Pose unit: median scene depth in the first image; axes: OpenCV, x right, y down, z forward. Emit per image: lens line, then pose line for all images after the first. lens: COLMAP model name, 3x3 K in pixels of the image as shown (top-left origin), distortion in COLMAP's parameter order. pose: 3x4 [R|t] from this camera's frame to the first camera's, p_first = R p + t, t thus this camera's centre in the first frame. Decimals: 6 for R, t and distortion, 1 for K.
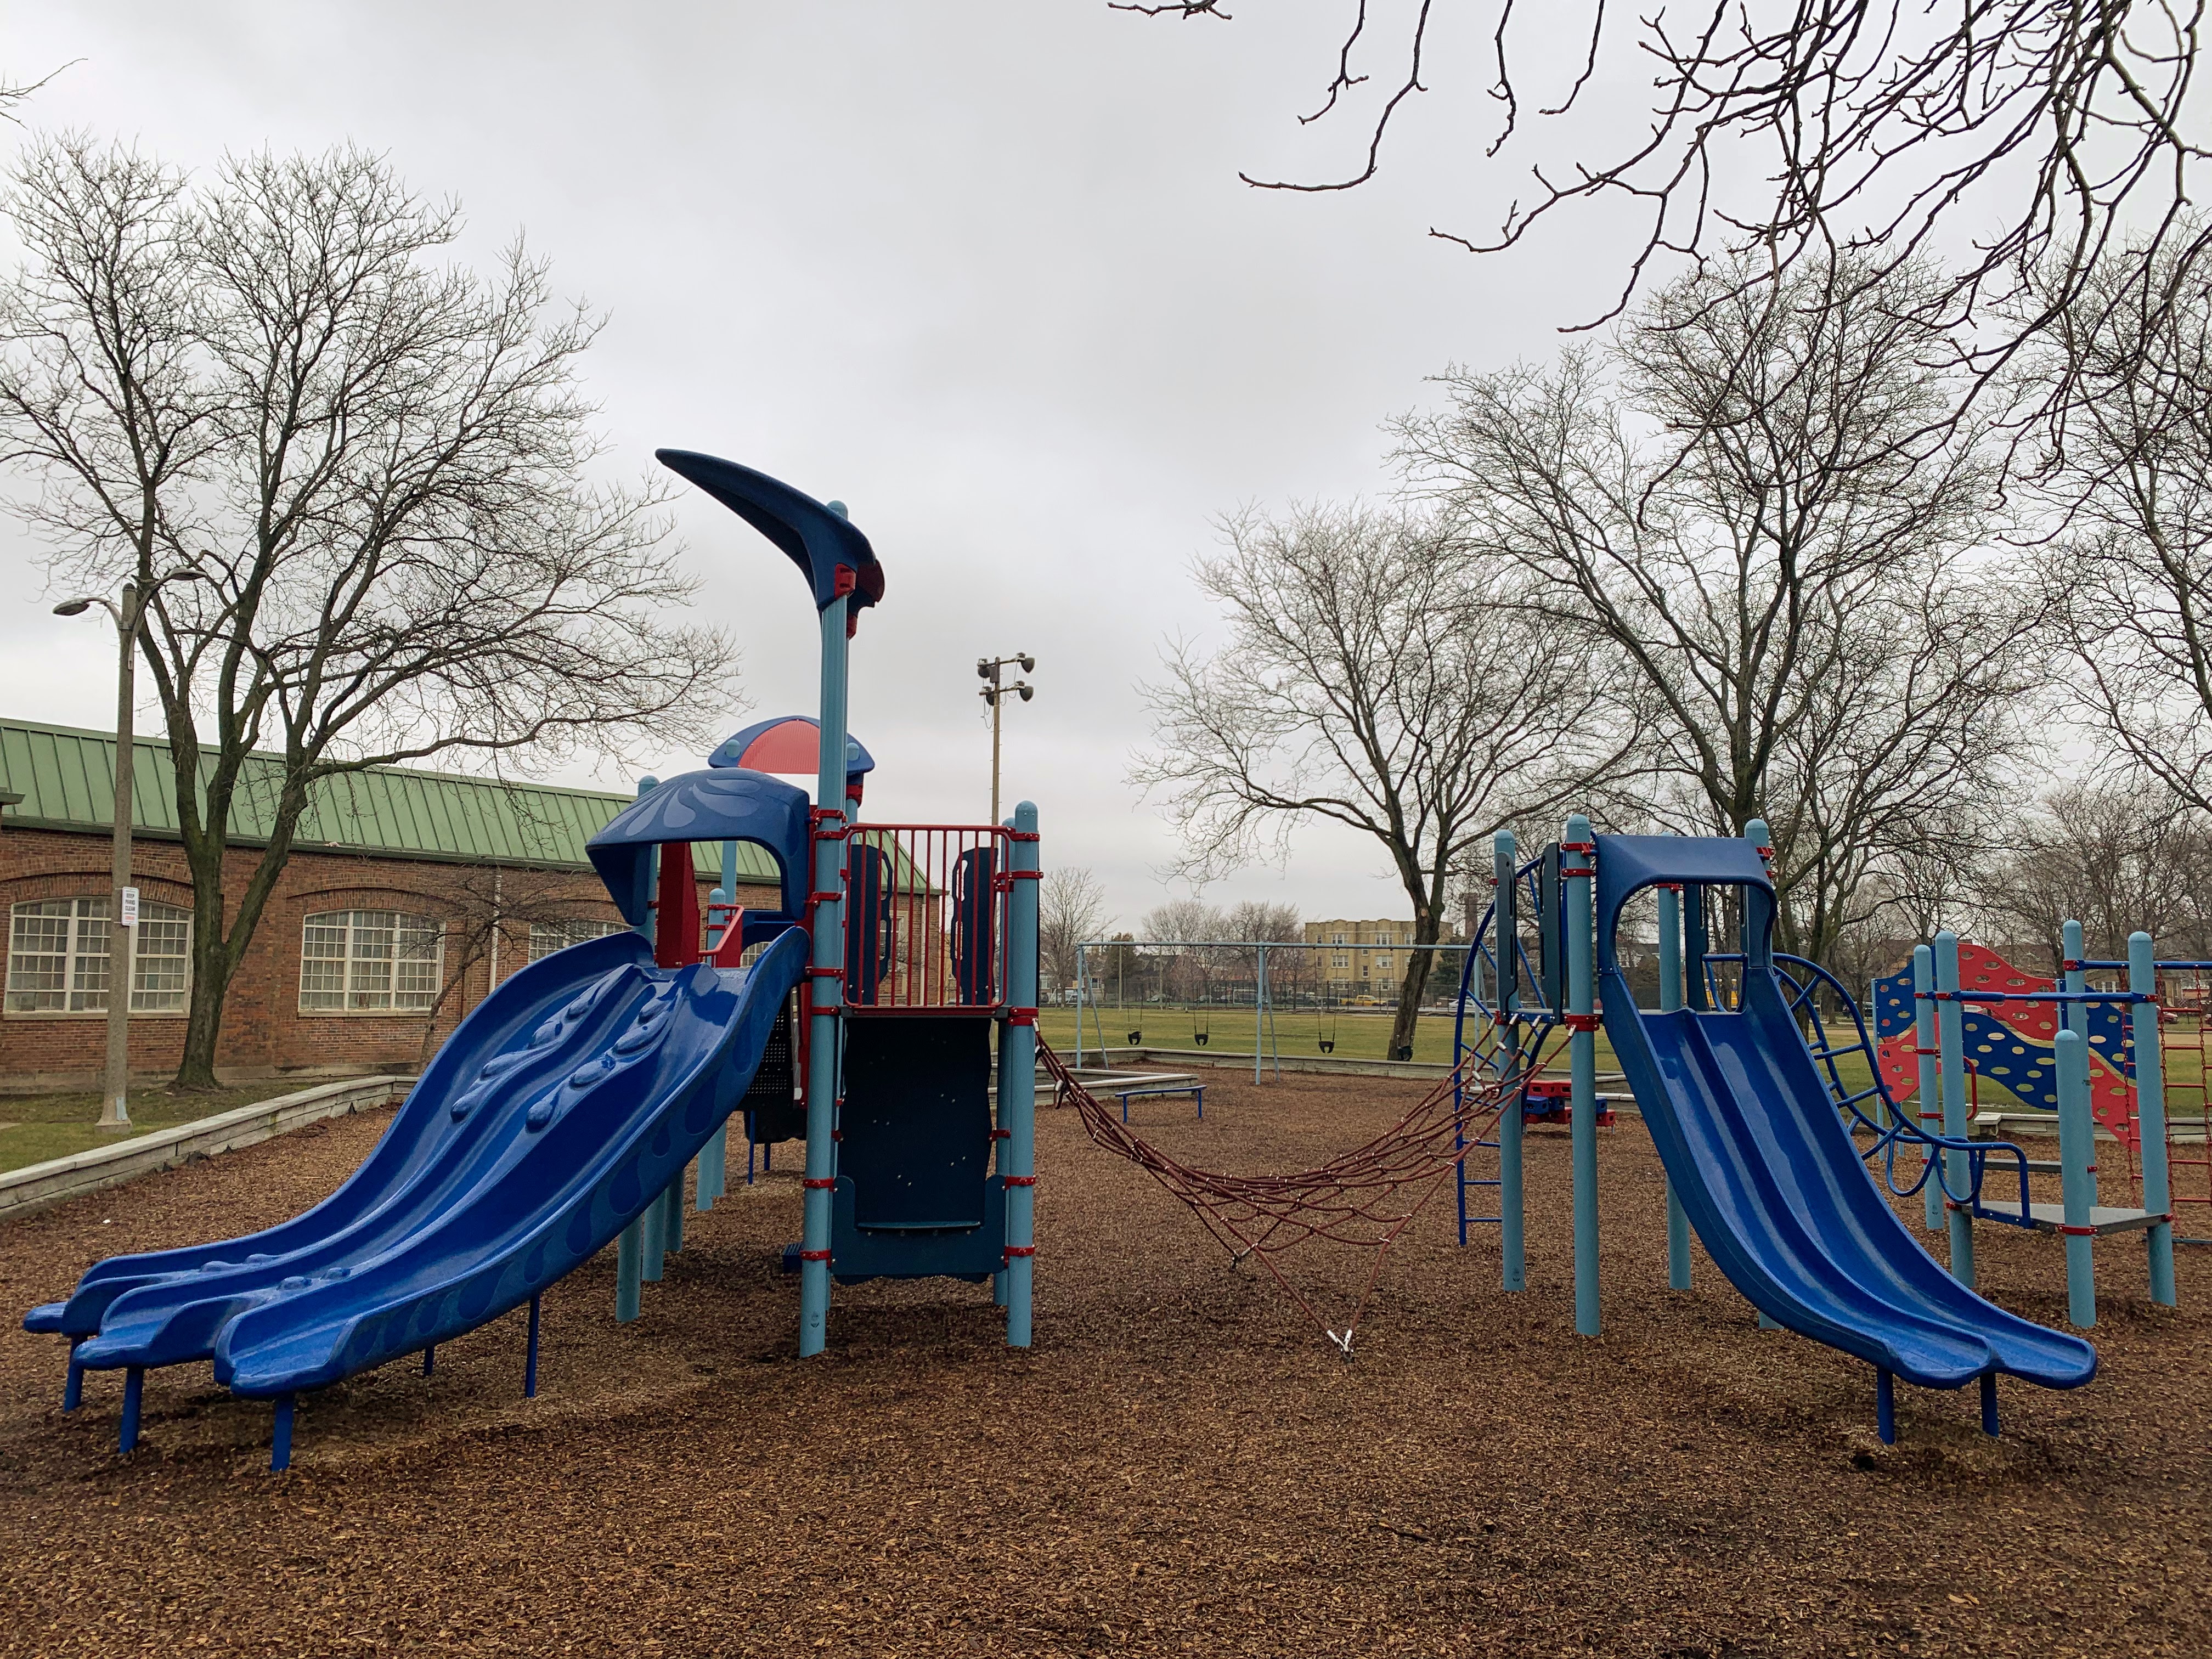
lens RADIAL K [[1666.0, 0, 1076.8], [0, 1666.0, 736.8], [0, 0, 1]] dist [-0.002747, -0.006311]
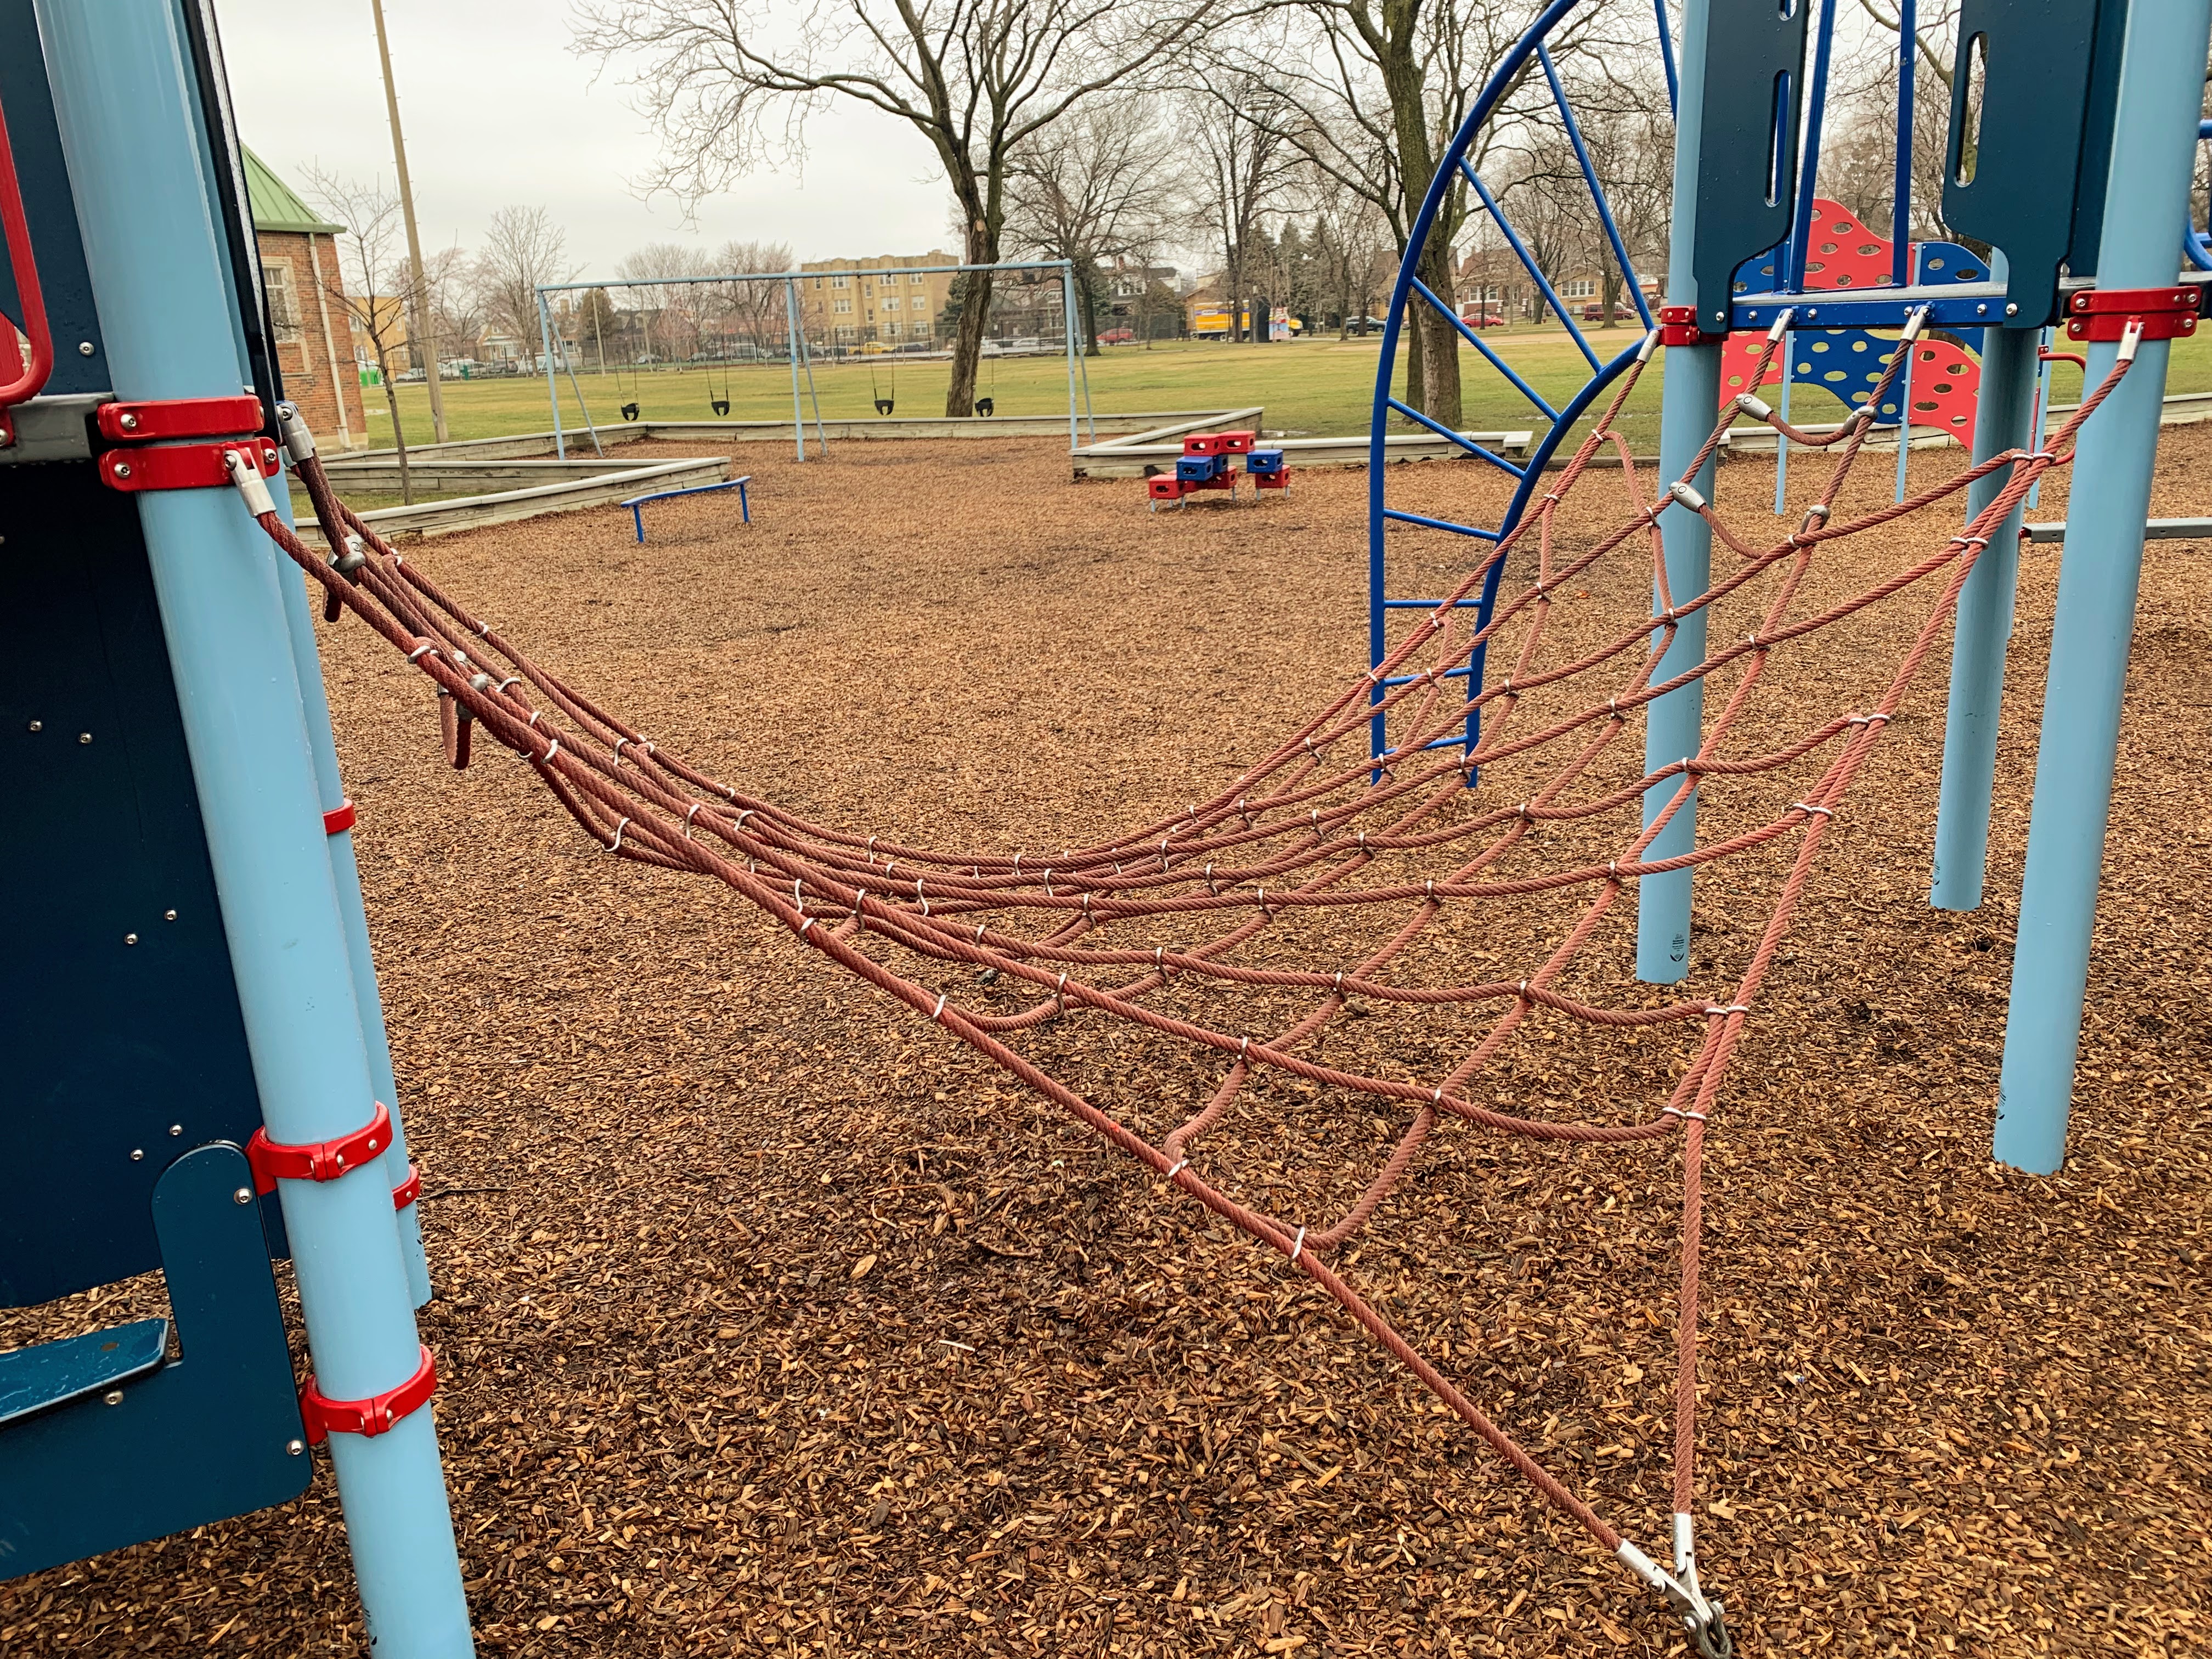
lens RADIAL K [[1697.9, 0, 1066.0], [0, 1697.9, 820.0], [0, 0, 1]] dist [0.041965, -0.001585]
pose [[0.958355, -0.133524, 0.252442, 0.002206], [0.017626, 0.909934, 0.414378, 0.025191], [-0.285035, -0.392672, 0.874394, 0.153975]]
